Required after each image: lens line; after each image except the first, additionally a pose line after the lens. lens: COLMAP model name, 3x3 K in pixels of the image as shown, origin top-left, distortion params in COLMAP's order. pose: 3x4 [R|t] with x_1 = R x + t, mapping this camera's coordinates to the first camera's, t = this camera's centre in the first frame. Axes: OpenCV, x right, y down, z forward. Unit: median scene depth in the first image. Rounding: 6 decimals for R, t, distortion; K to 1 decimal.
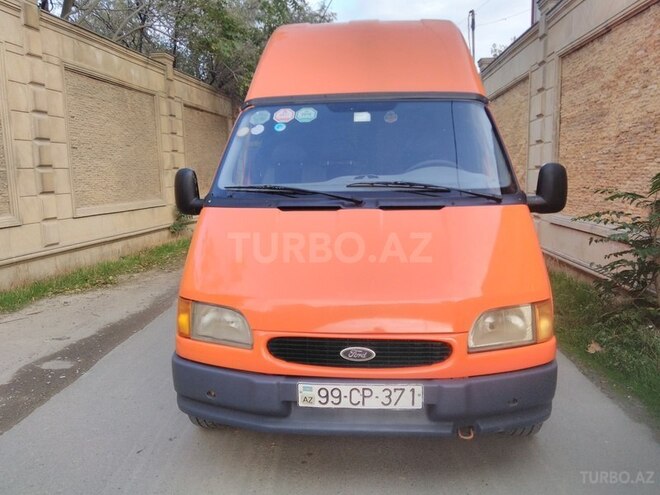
lens RADIAL K [[540.5, 0, 330.0], [0, 540.5, 247.5], [0, 0, 1]] dist [0.116863, -0.169170]
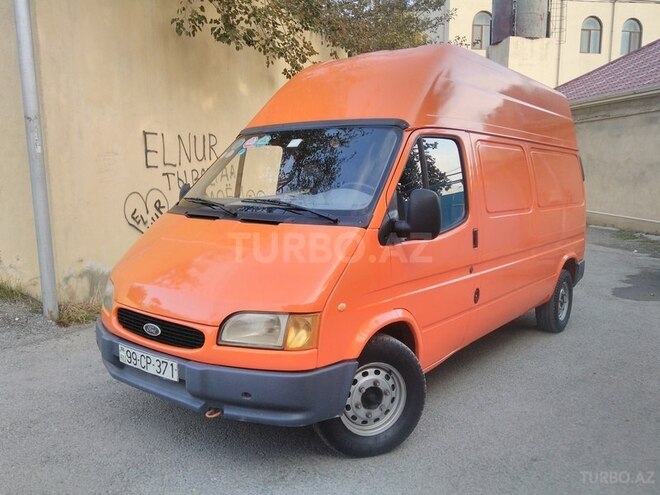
lens RADIAL K [[540.5, 0, 330.0], [0, 540.5, 247.5], [0, 0, 1]] dist [0.116863, -0.169170]
pose [[0.836264, 0.092674, -0.540438, 1.075351], [-0.112464, 0.993649, -0.003634, -0.037452], [0.536669, 0.063819, 0.841376, 0.130975]]
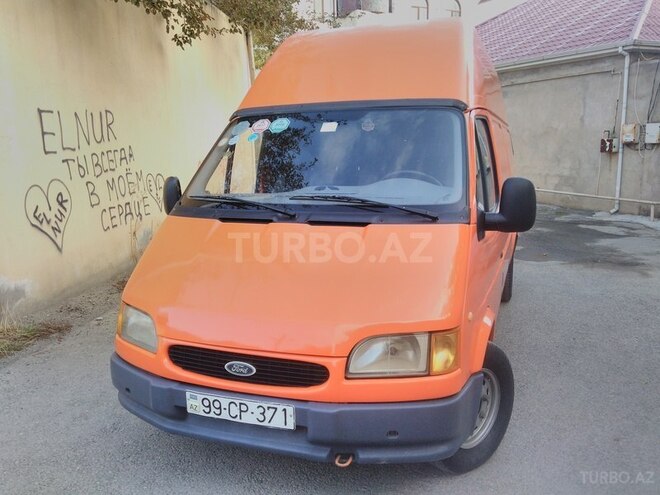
lens RADIAL K [[540.5, 0, 330.0], [0, 540.5, 247.5], [0, 0, 1]] dist [0.116863, -0.169170]
pose [[0.962814, 0.045728, -0.266266, 0.475672], [-0.041227, 0.998897, 0.022472, -0.061228], [0.267000, -0.010659, 0.963638, 0.060184]]
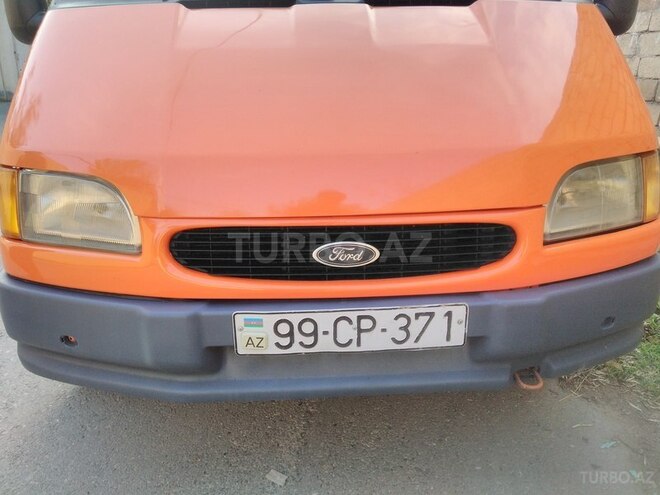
lens RADIAL K [[540.5, 0, 330.0], [0, 540.5, 247.5], [0, 0, 1]] dist [0.116863, -0.169170]
pose [[0.992093, -0.039947, 0.118978, -0.027211], [0.021475, 0.988044, 0.152669, 0.108544], [-0.123654, -0.148906, 0.981089, 0.483810]]
